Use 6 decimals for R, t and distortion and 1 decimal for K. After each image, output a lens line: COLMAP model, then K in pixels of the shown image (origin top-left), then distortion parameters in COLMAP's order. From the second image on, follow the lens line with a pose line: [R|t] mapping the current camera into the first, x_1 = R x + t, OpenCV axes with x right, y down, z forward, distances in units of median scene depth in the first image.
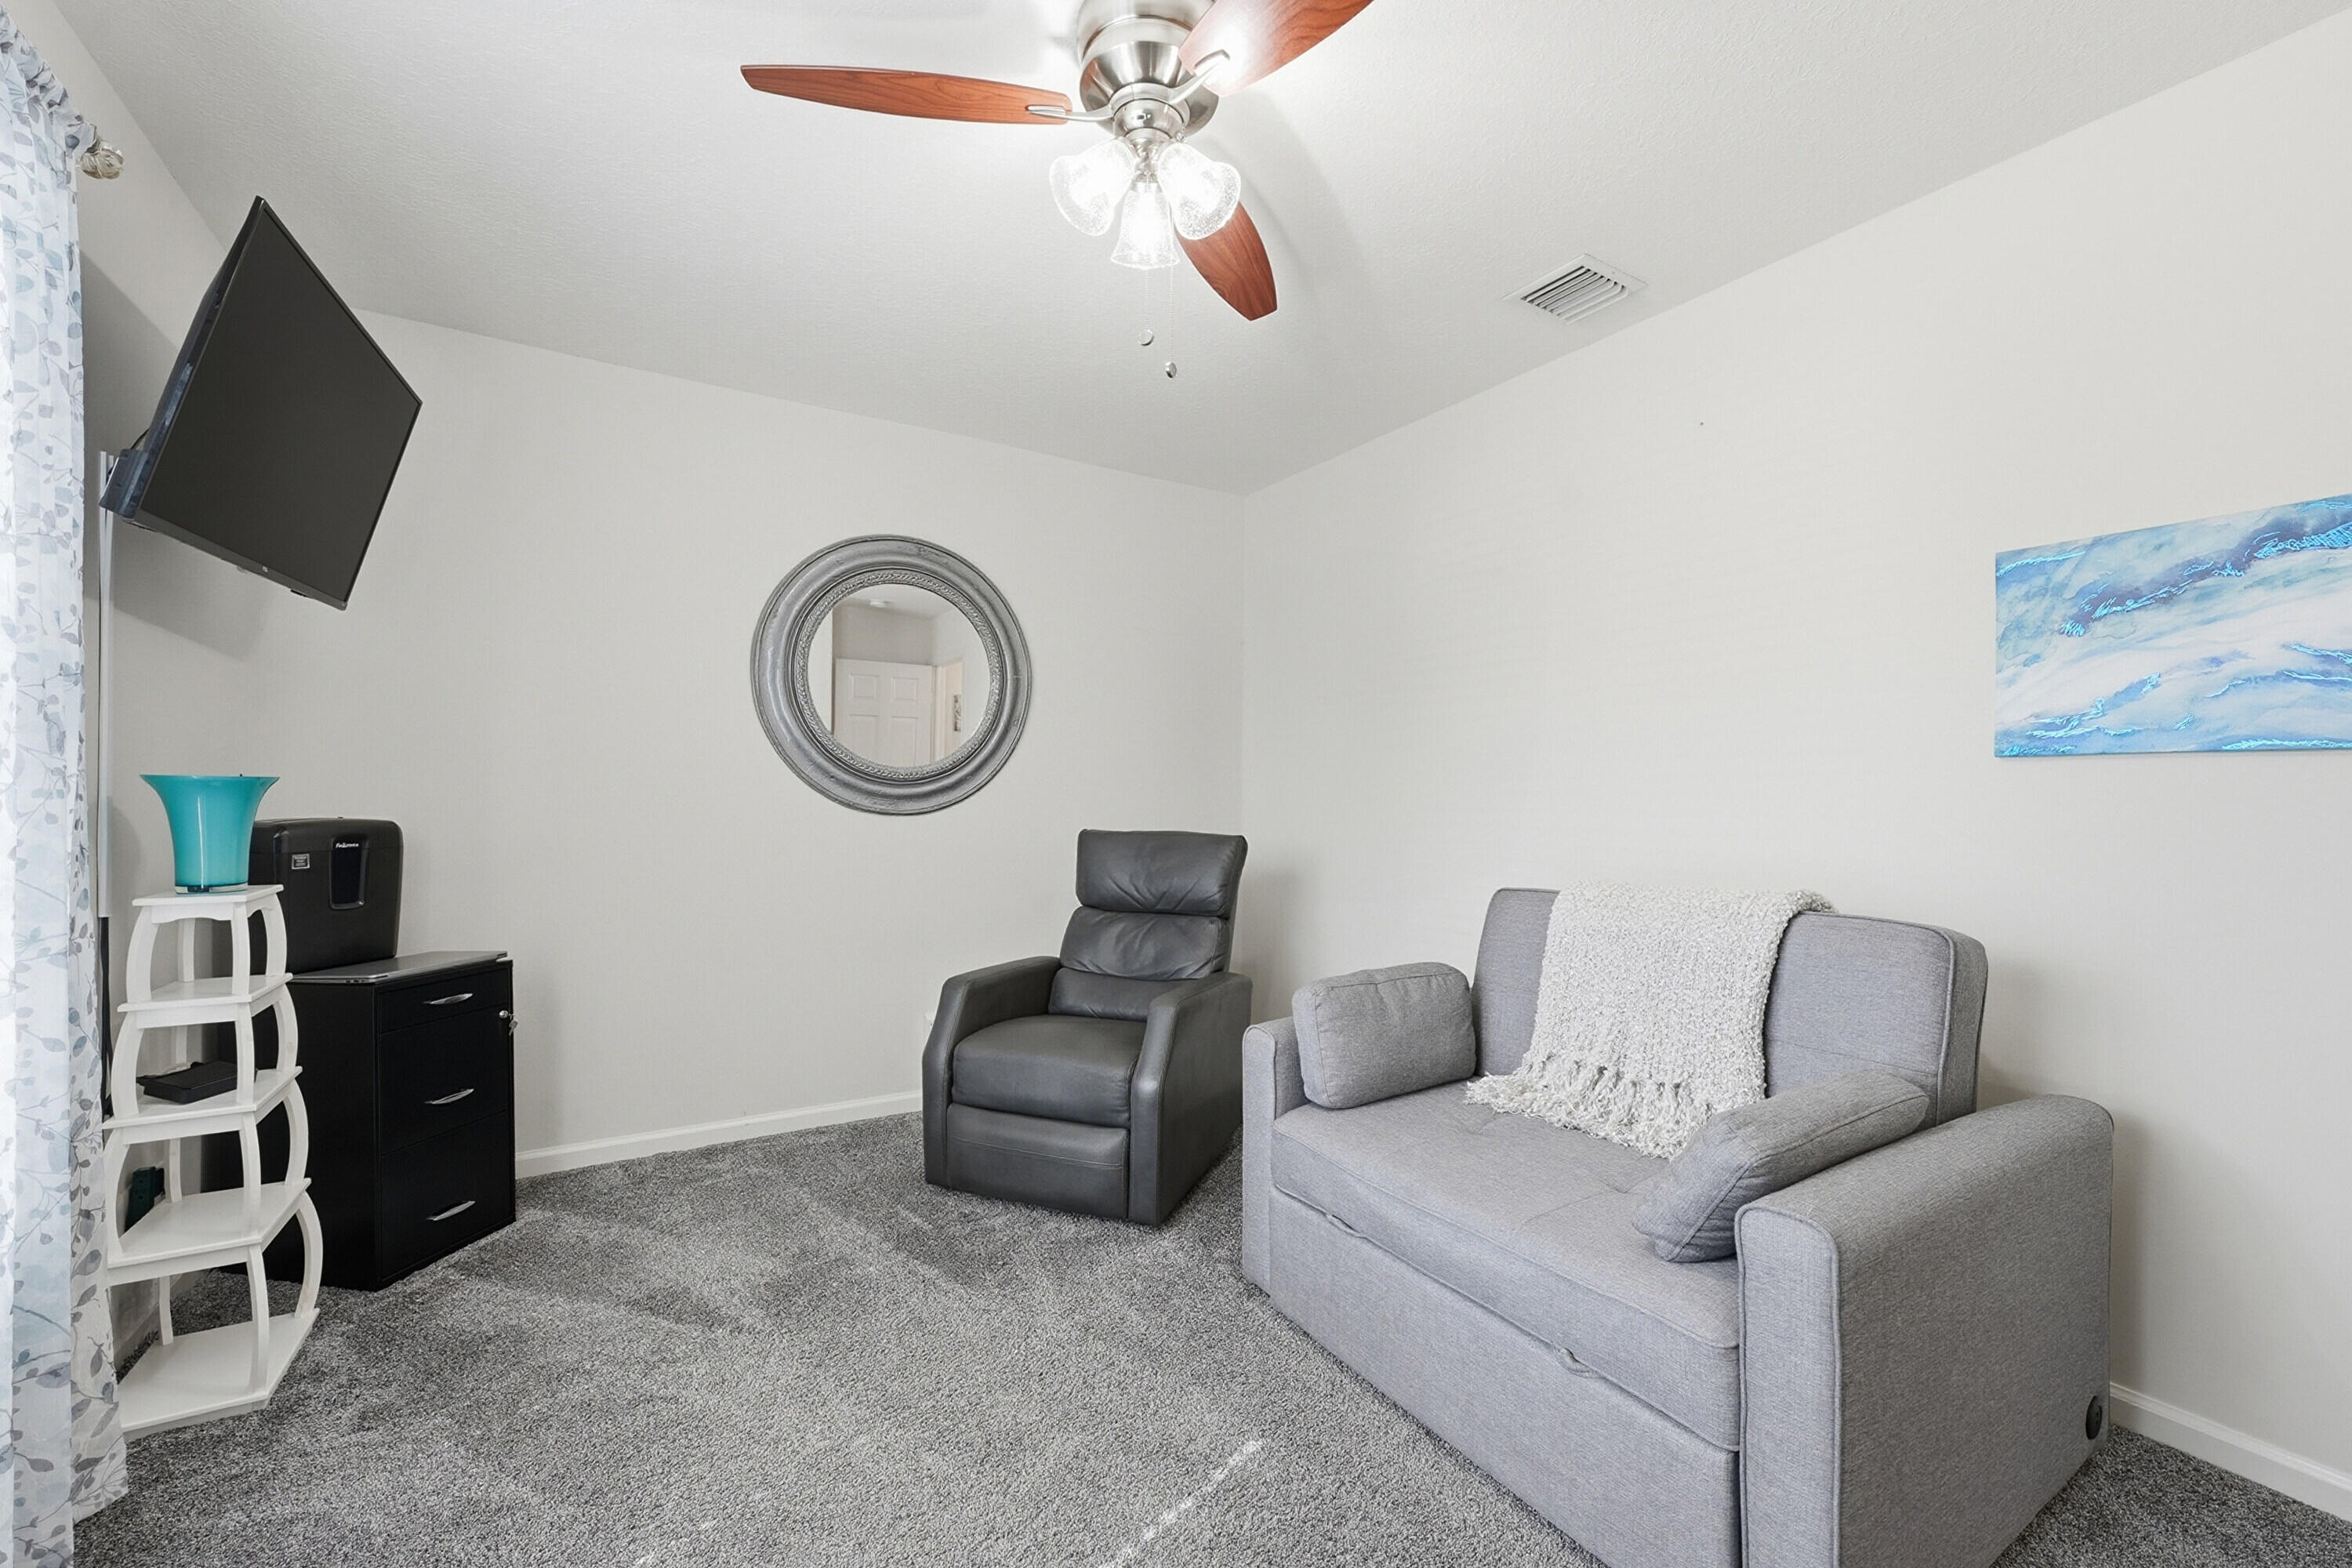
lens RADIAL K [[950.1, 0, 1178.5], [0, 950.1, 783.8], [0, 0, 1]] dist [-0.004723, 0.000568]
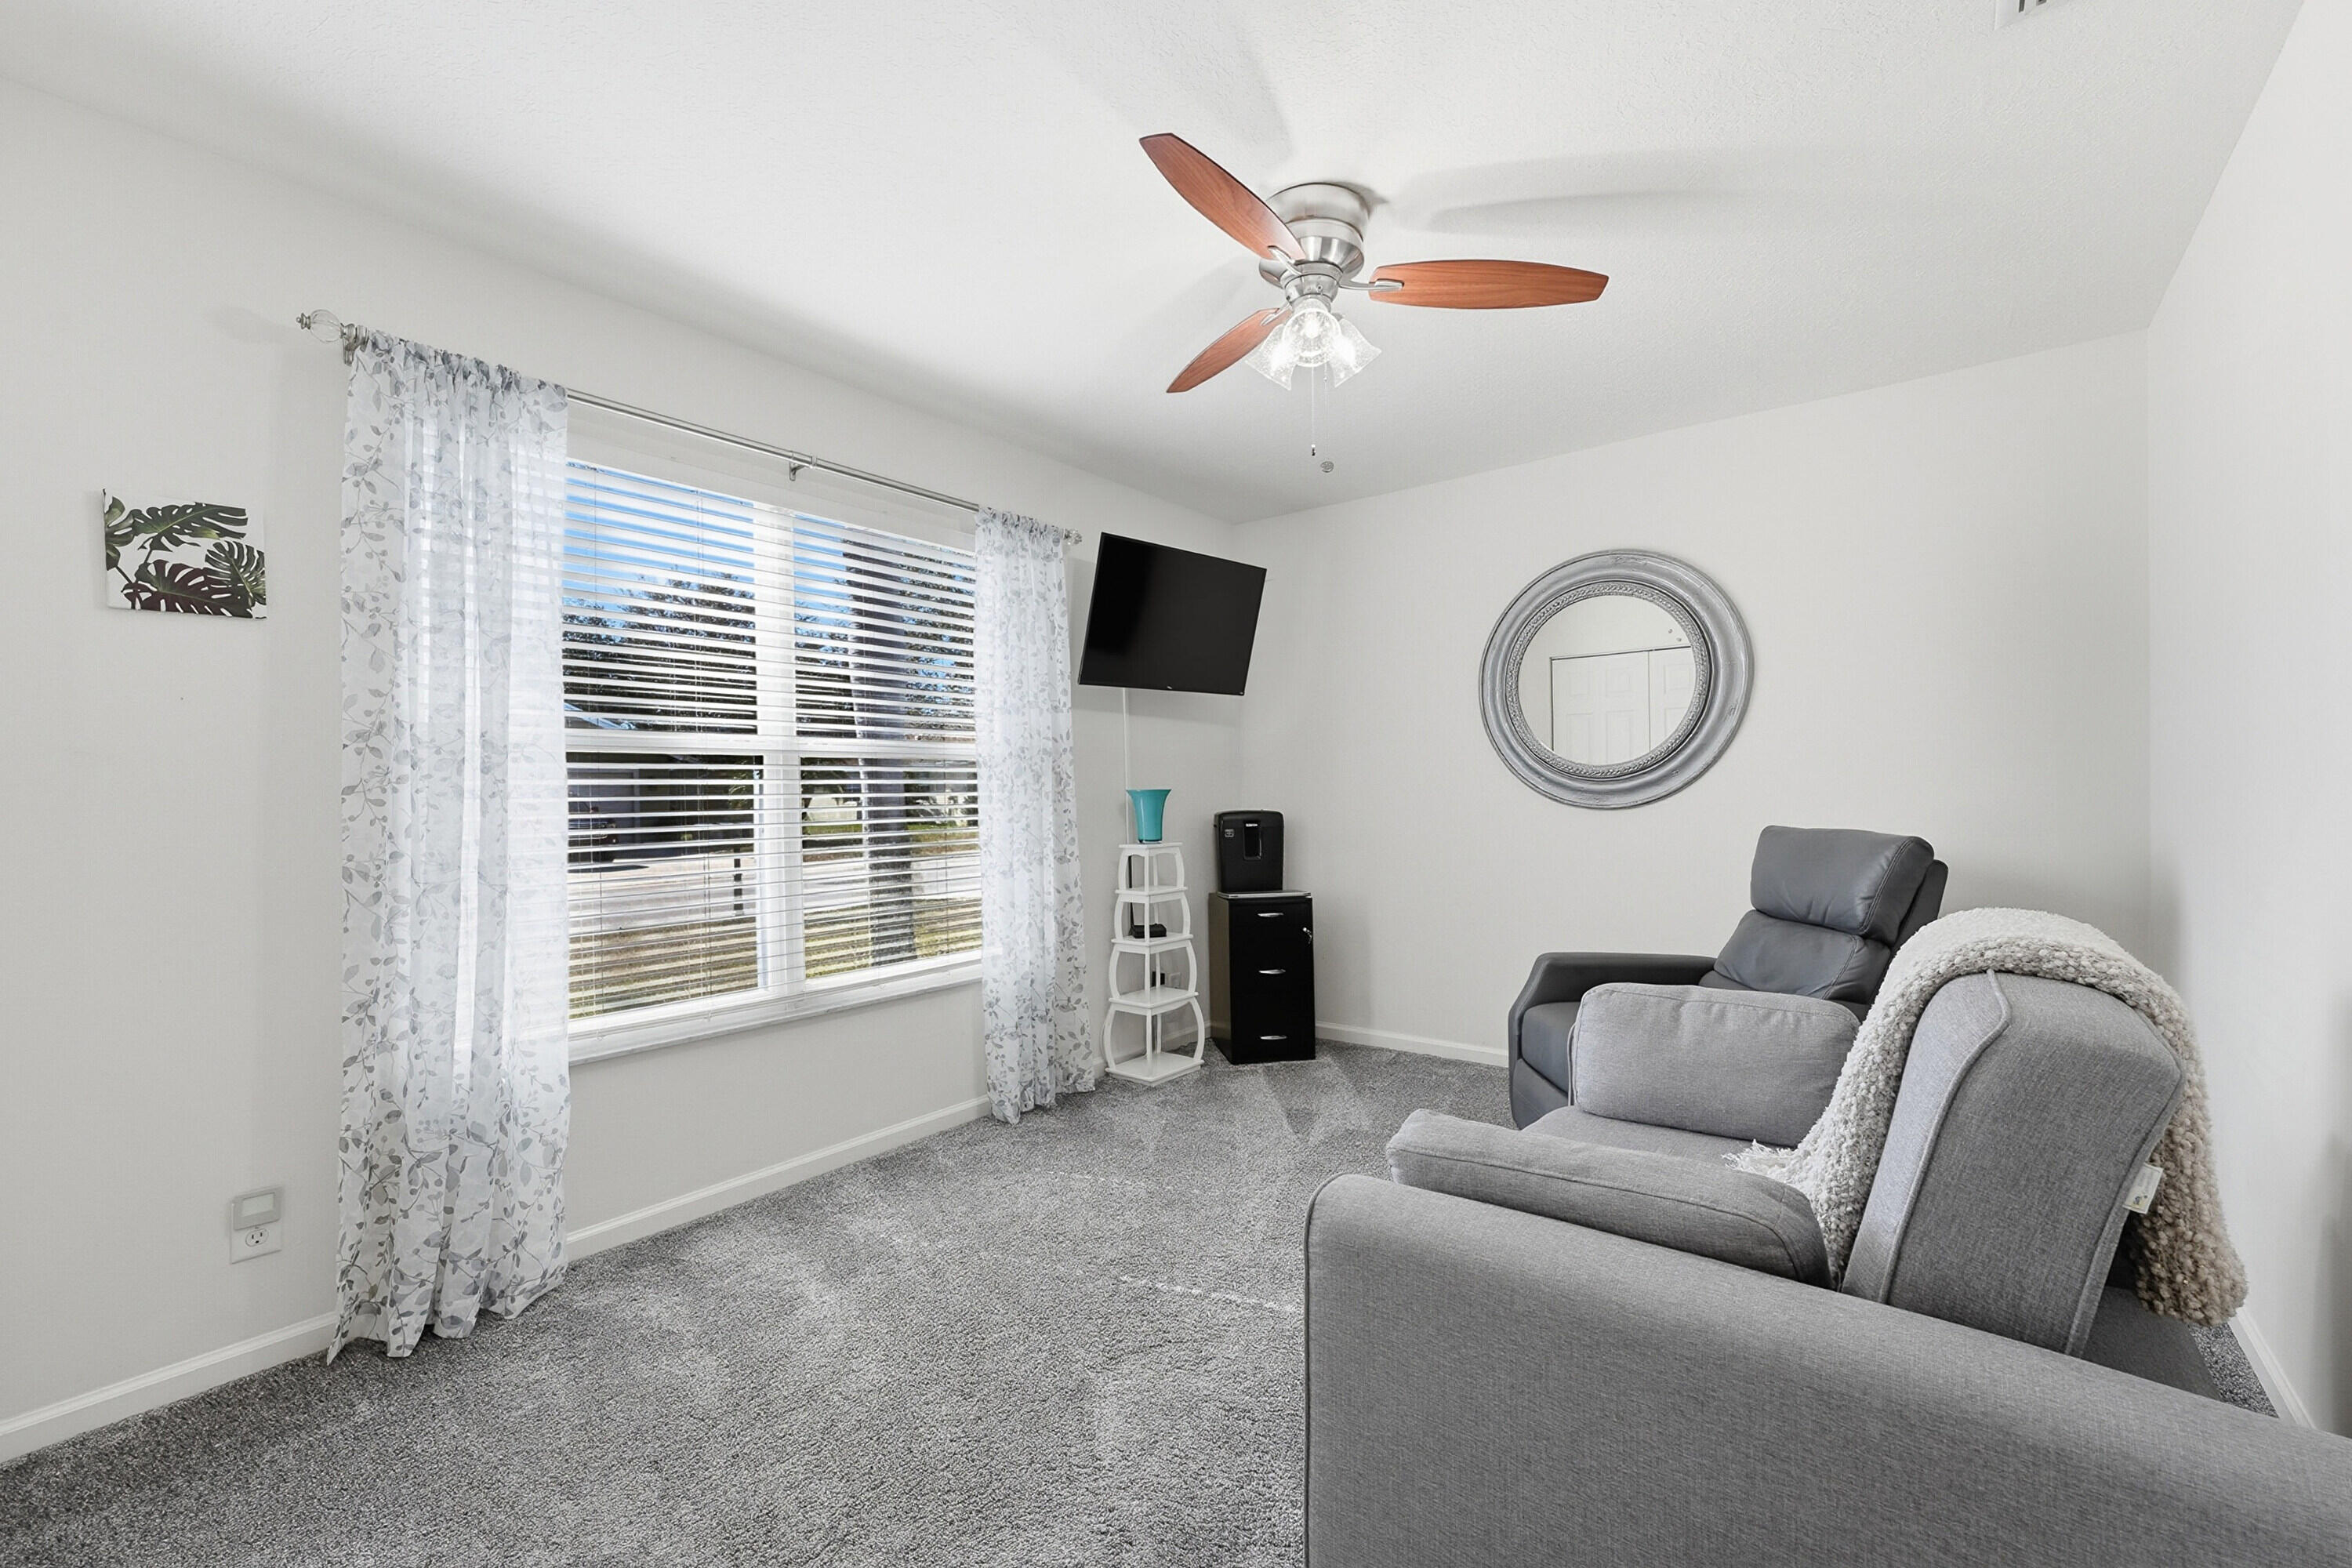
lens RADIAL K [[950.1, 0, 1186.8], [0, 950.1, 795.0], [0, 0, 1]] dist [-0.004723, 0.000568]
pose [[0.352738, -0.013369, -0.935627, 0.777058], [0.025663, 0.999660, -0.004609, 0.012741], [0.935370, -0.022385, 0.352961, 0.241649]]
